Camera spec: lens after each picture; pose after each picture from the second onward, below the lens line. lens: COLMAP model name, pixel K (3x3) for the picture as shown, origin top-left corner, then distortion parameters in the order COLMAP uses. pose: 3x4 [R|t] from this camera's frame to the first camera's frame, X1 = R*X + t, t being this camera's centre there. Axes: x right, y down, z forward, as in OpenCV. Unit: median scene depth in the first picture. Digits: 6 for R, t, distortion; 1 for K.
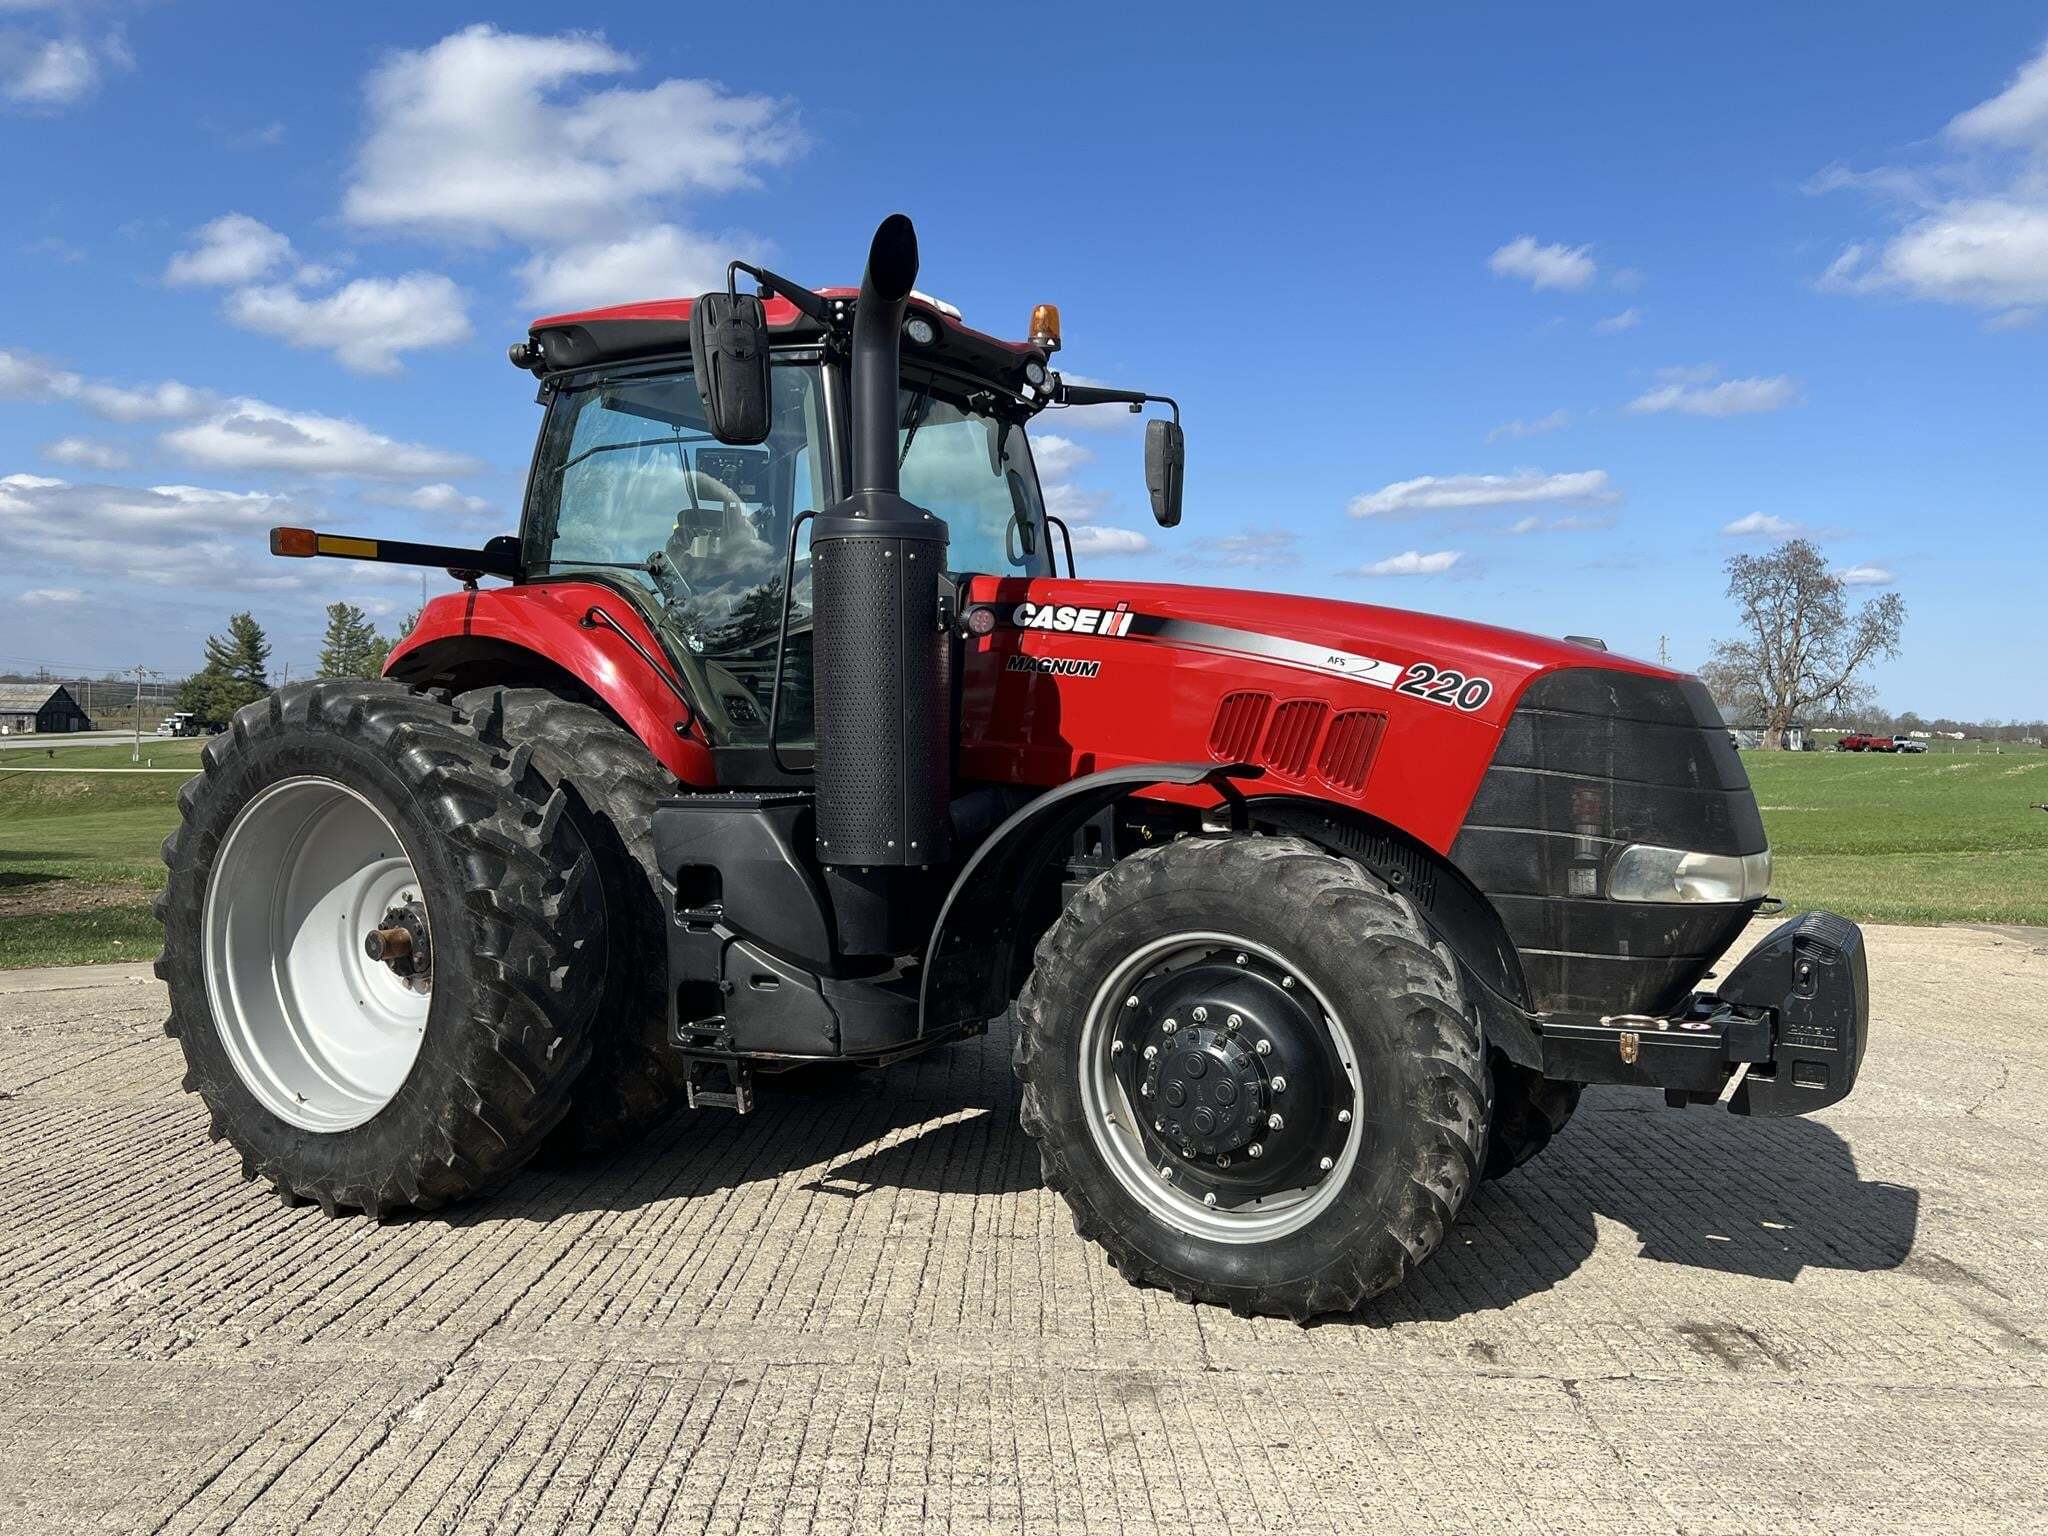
lens RADIAL K [[1617.5, 0, 1023.5], [0, 1617.5, 757.9], [0, 0, 1]] dist [0.034396, -0.041037]
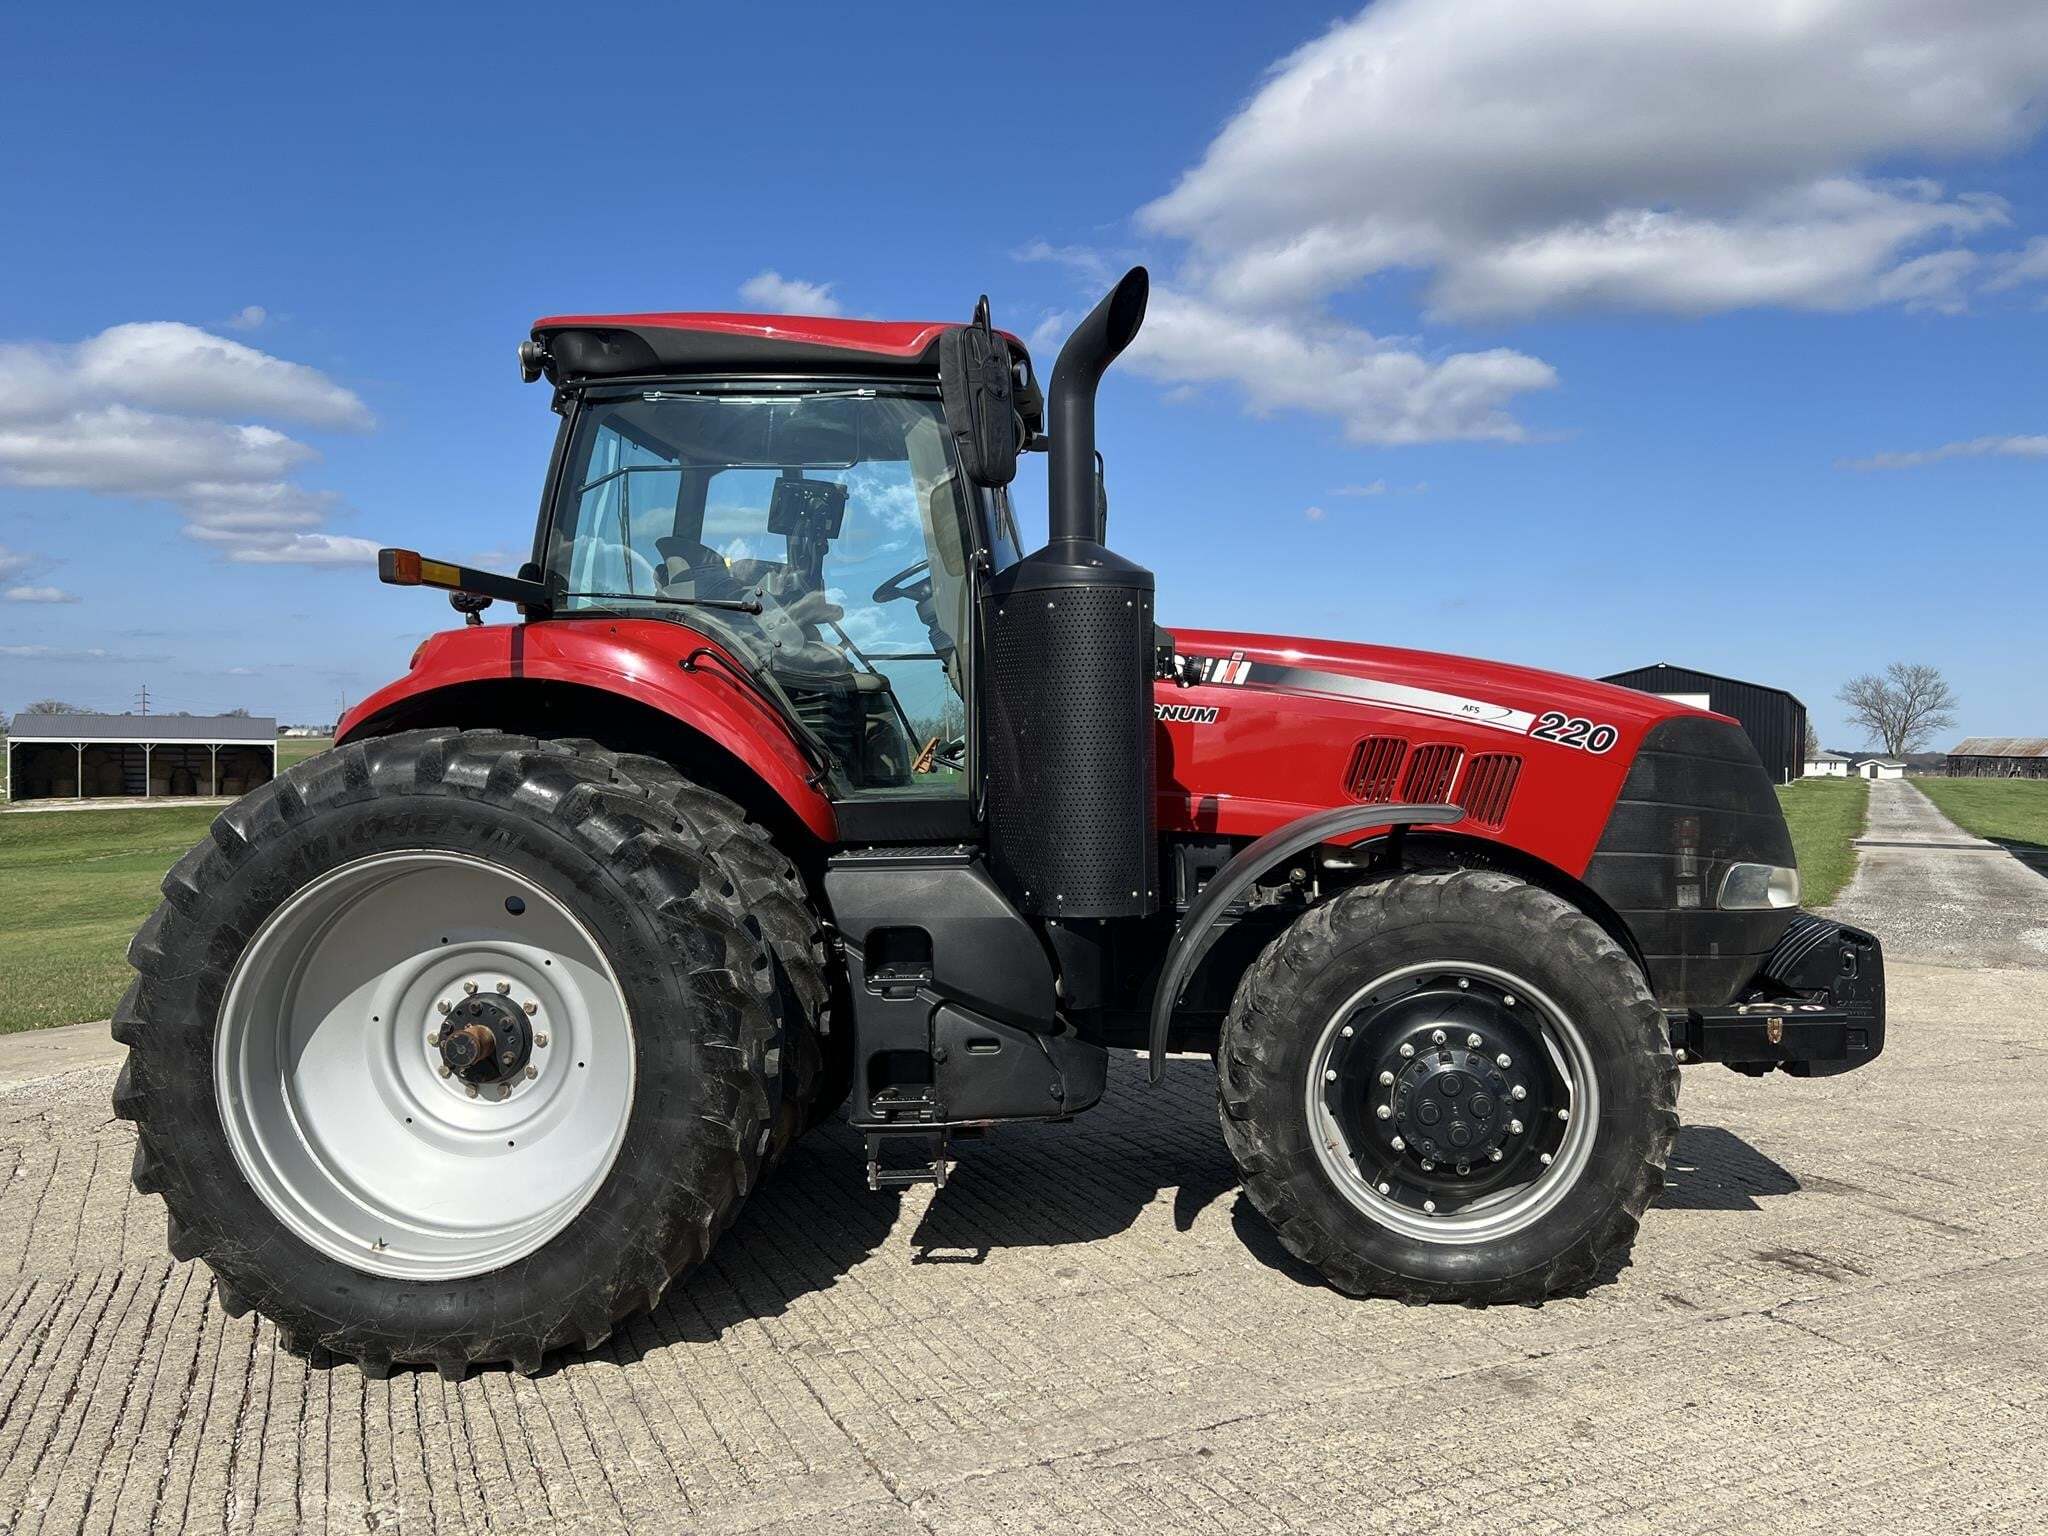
lens RADIAL K [[1617.5, 0, 1031.3], [0, 1617.5, 784.2], [0, 0, 1]] dist [0.034396, -0.041037]
pose [[0.898754, -0.022535, 0.437873, -0.571957], [0.023332, 0.999721, 0.003559, -0.019582], [-0.437831, 0.007018, 0.899030, 0.134095]]
